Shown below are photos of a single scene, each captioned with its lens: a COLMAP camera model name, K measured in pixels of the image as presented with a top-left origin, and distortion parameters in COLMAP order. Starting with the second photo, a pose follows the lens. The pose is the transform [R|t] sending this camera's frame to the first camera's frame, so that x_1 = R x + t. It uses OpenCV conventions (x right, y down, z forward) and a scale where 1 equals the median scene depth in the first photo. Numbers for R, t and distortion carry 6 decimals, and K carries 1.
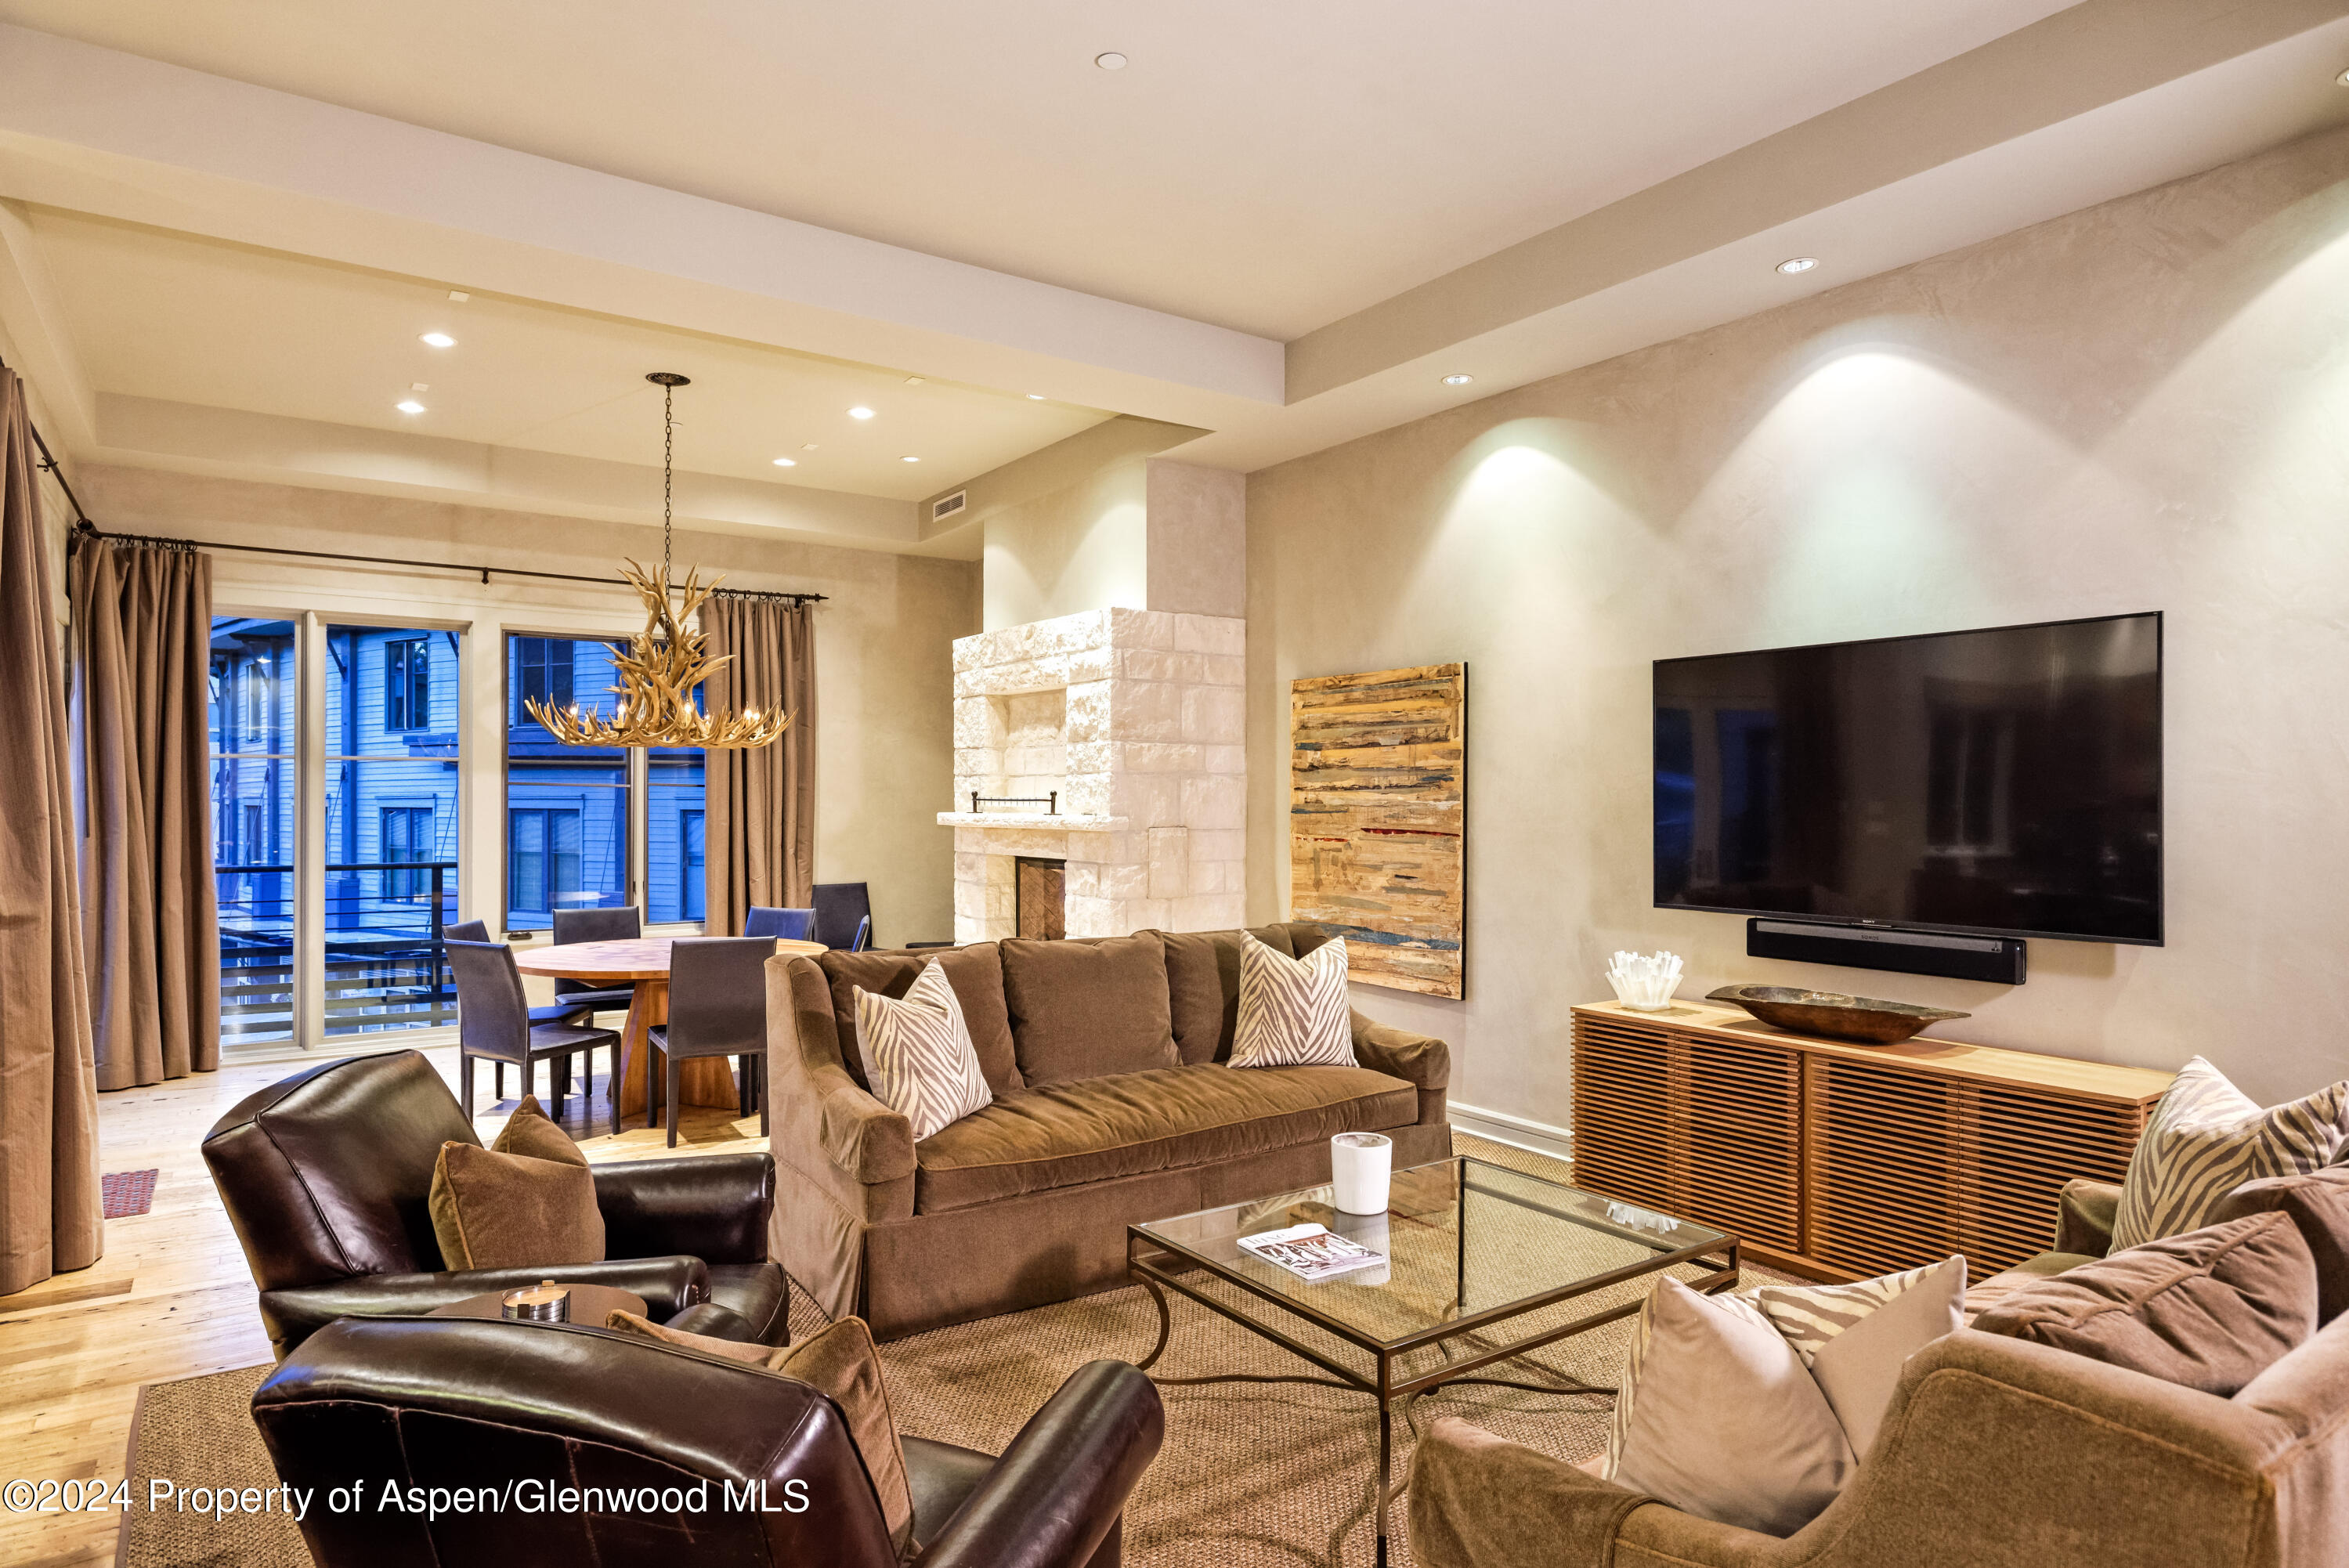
lens RADIAL K [[1342.8, 0, 1174.0], [0, 1342.8, 800.5], [0, 0, 1]] dist [-0.000953, 0.000166]
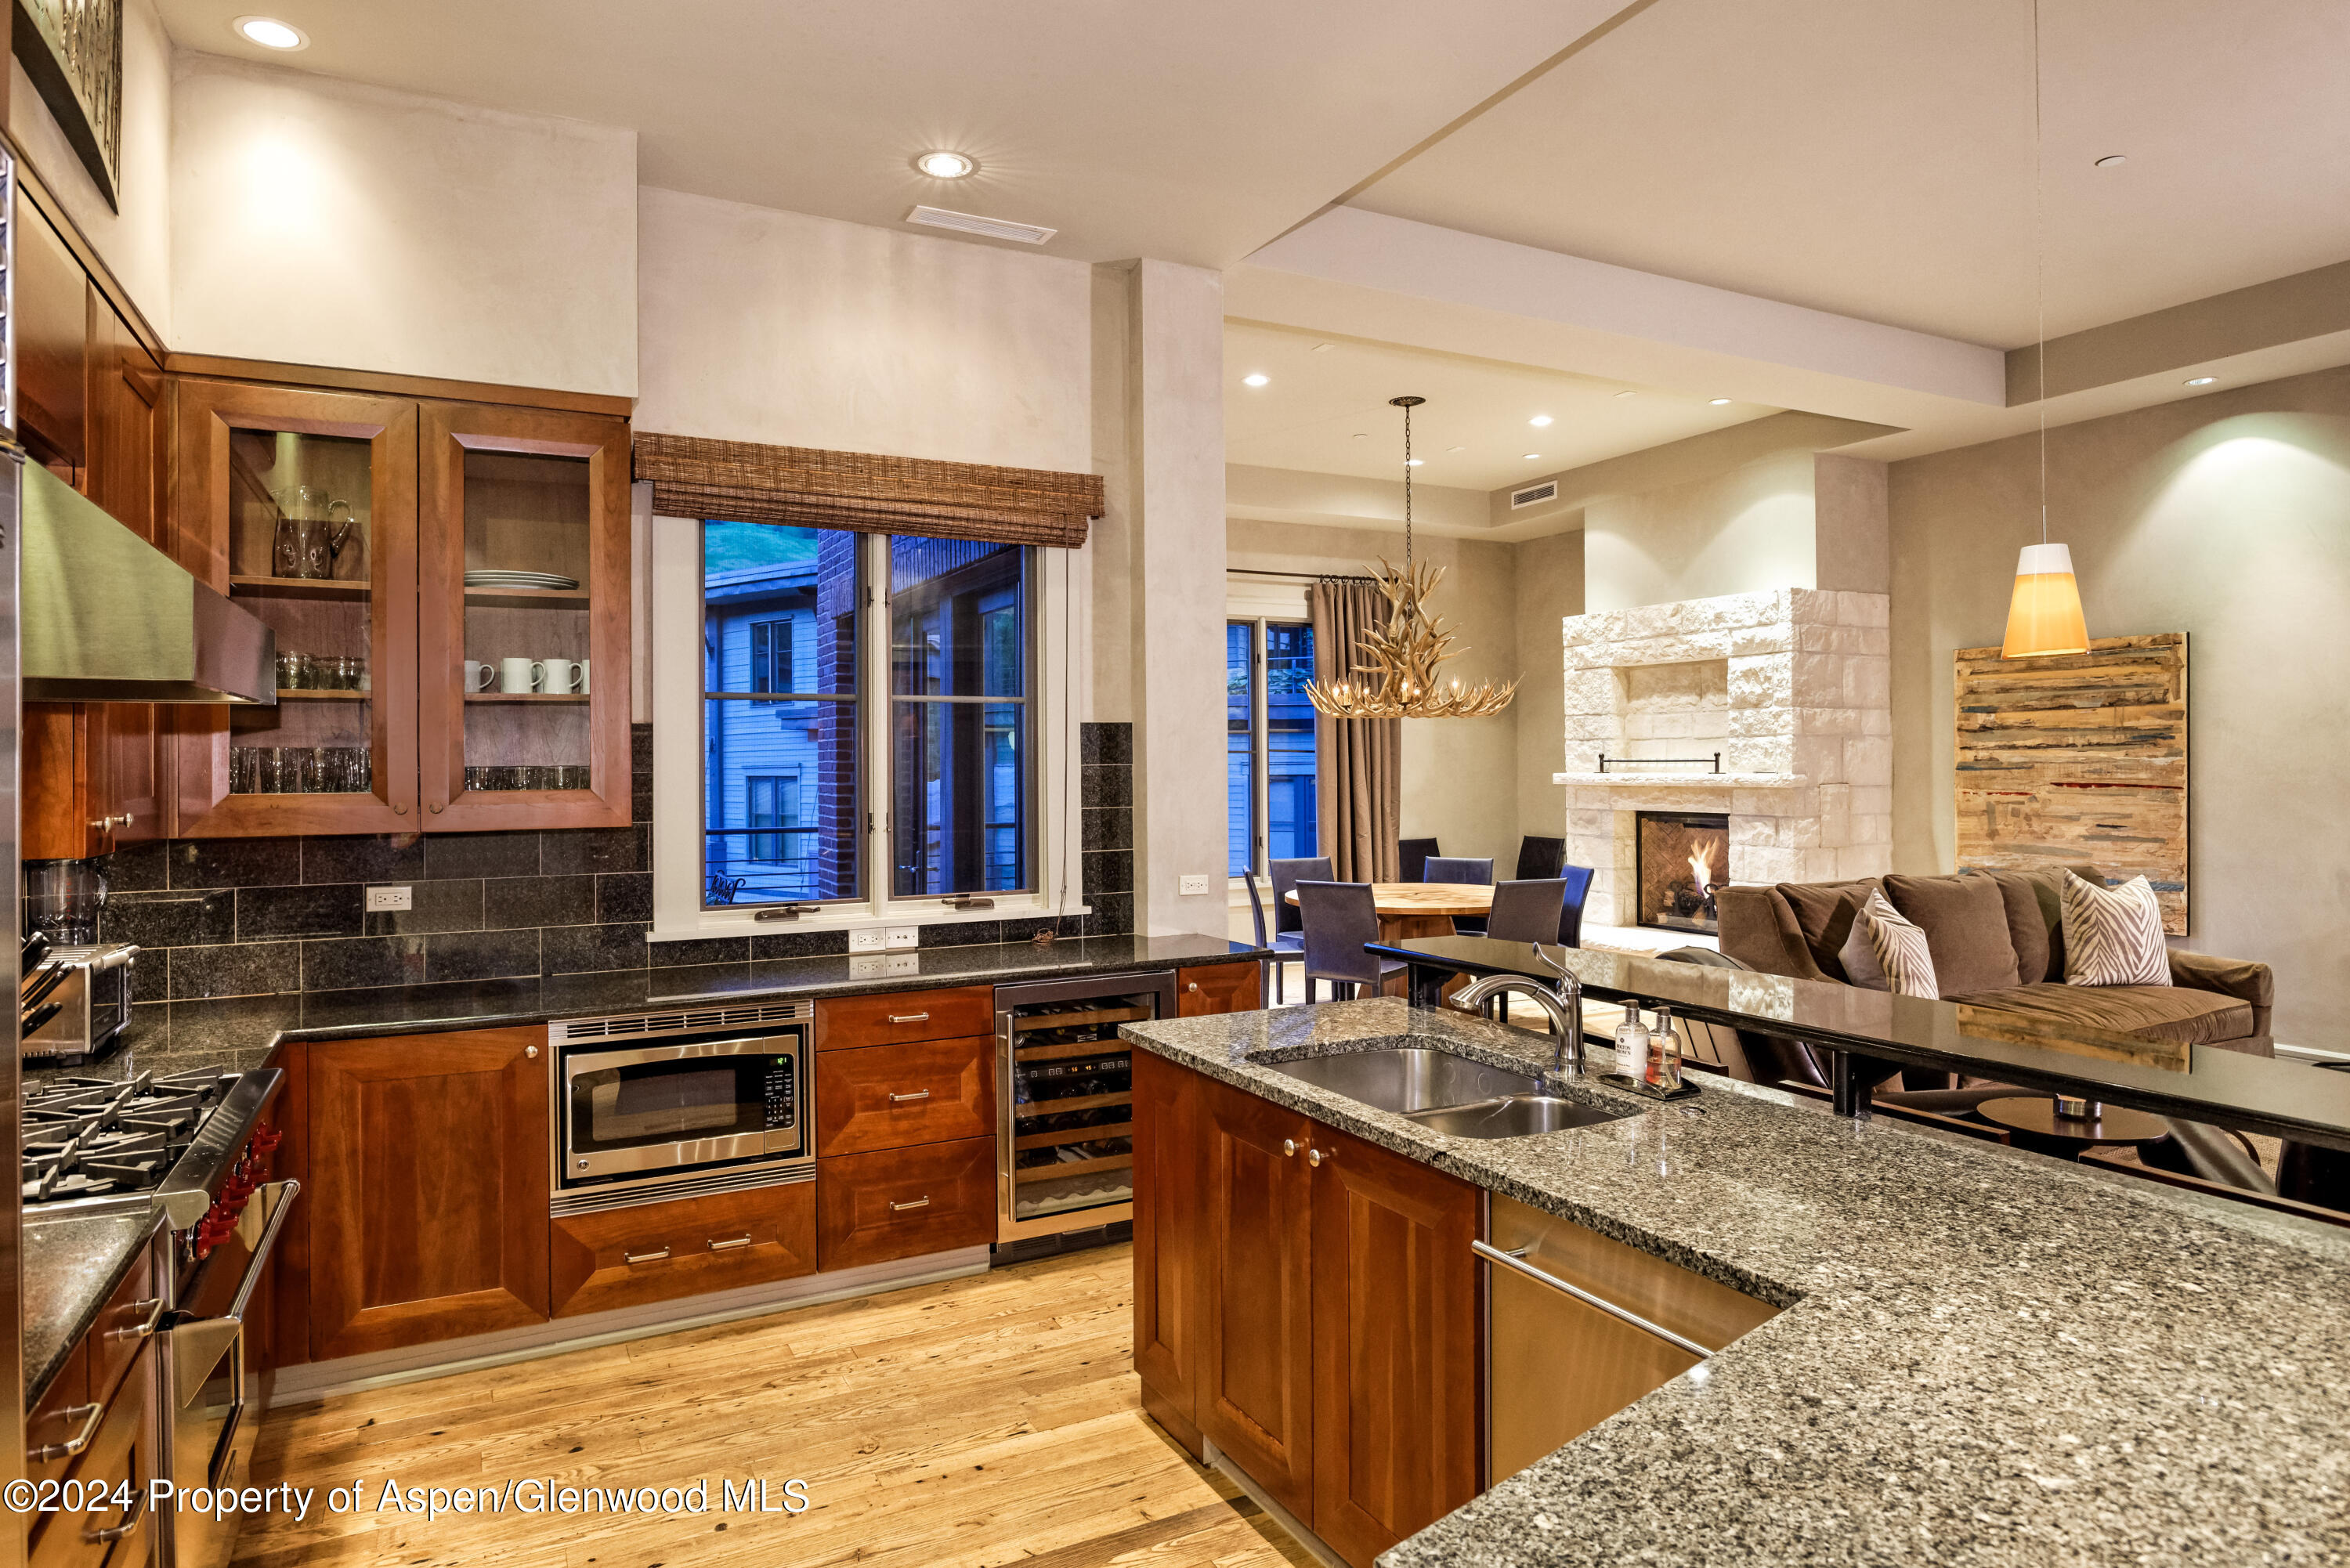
lens RADIAL K [[1375.8, 0, 1173.2], [0, 1375.8, 758.0], [0, 0, 1]] dist [-0.027565, 0.020039]
pose [[0.991808, -0.009993, -0.127347, -0.408171], [0.009339, 0.999940, -0.005731, -0.000071], [0.127396, 0.004495, 0.991842, -0.195259]]
